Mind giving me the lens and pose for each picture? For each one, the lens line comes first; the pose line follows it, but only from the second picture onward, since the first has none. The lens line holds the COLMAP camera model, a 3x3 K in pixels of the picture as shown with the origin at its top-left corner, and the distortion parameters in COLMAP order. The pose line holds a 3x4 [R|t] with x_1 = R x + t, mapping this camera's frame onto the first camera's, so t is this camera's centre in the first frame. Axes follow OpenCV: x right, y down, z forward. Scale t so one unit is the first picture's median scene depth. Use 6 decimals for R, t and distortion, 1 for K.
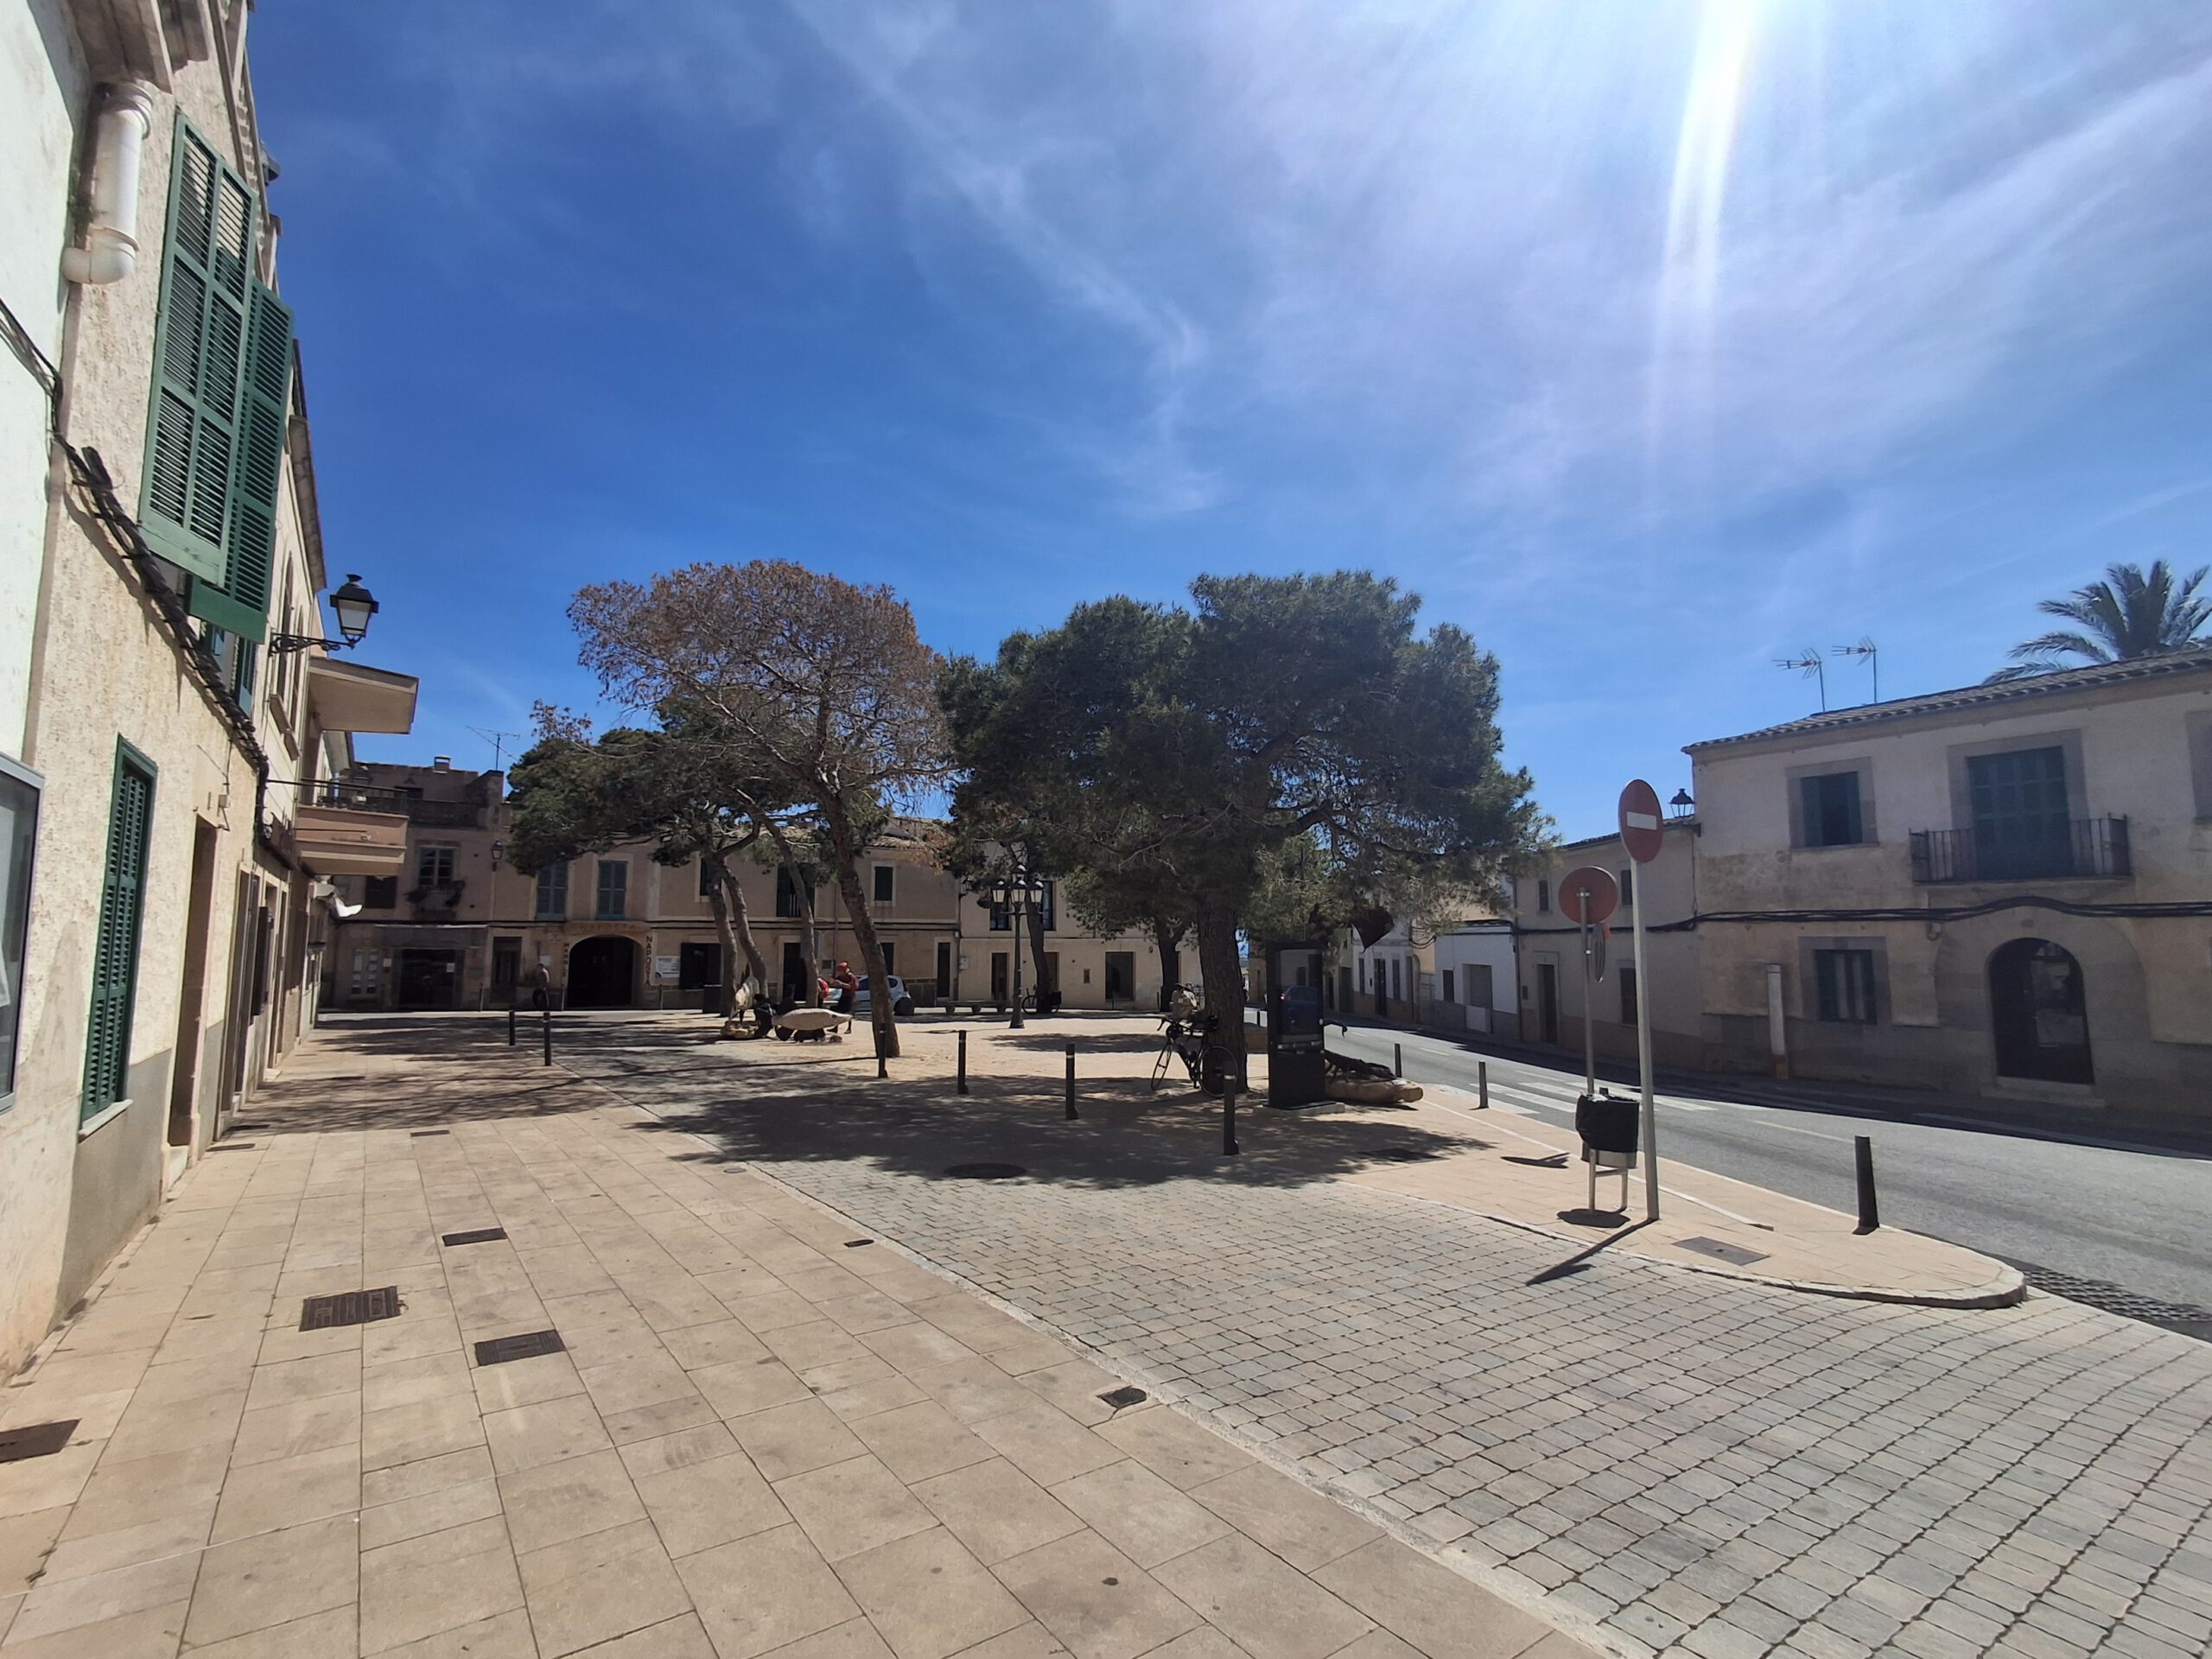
lens RADIAL K [[1033.5, 0, 1107.0], [0, 1033.5, 834.4], [0, 0, 1]] dist [0.000266, 0.000017]
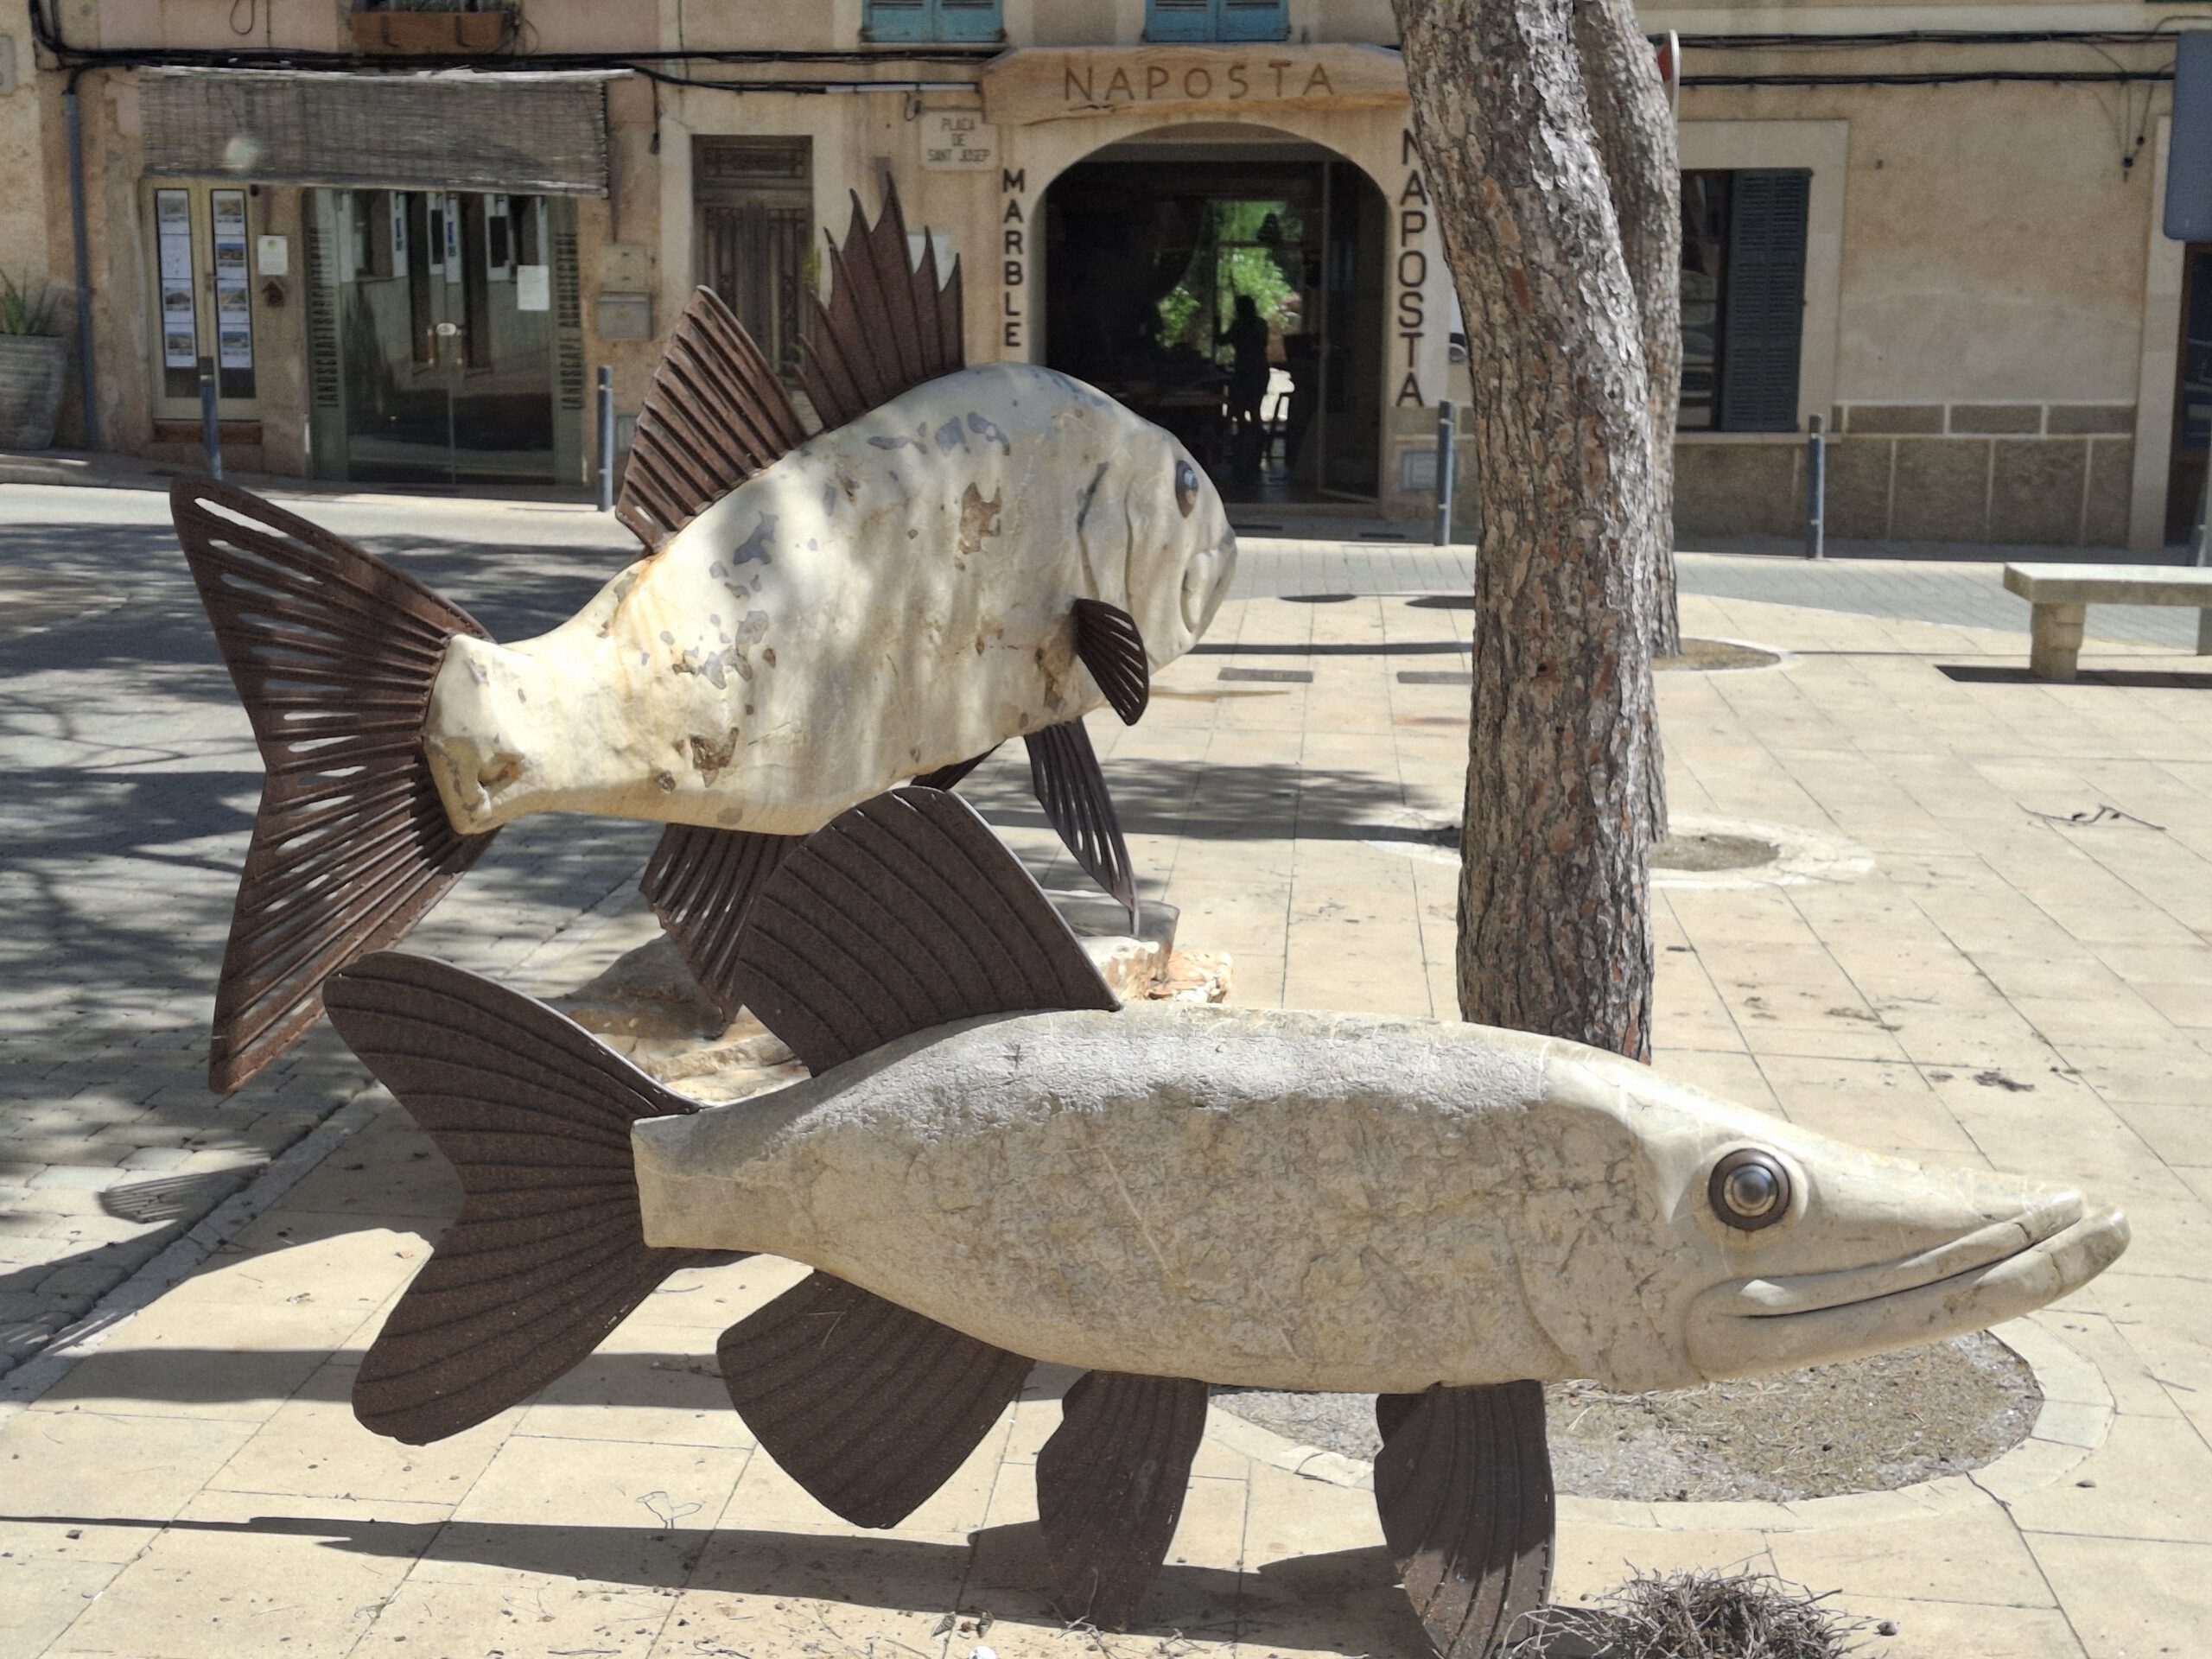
lens RADIAL K [[1612.3, 0, 1106.9], [0, 1612.3, 828.4], [0, 0, 1]] dist [-0.000652, -0.000018]
pose [[0.780240, 0.079127, -0.620455, -0.319413], [0.050927, 0.980636, 0.189103, 0.177246], [0.623404, -0.179143, 0.761102, 0.782280]]
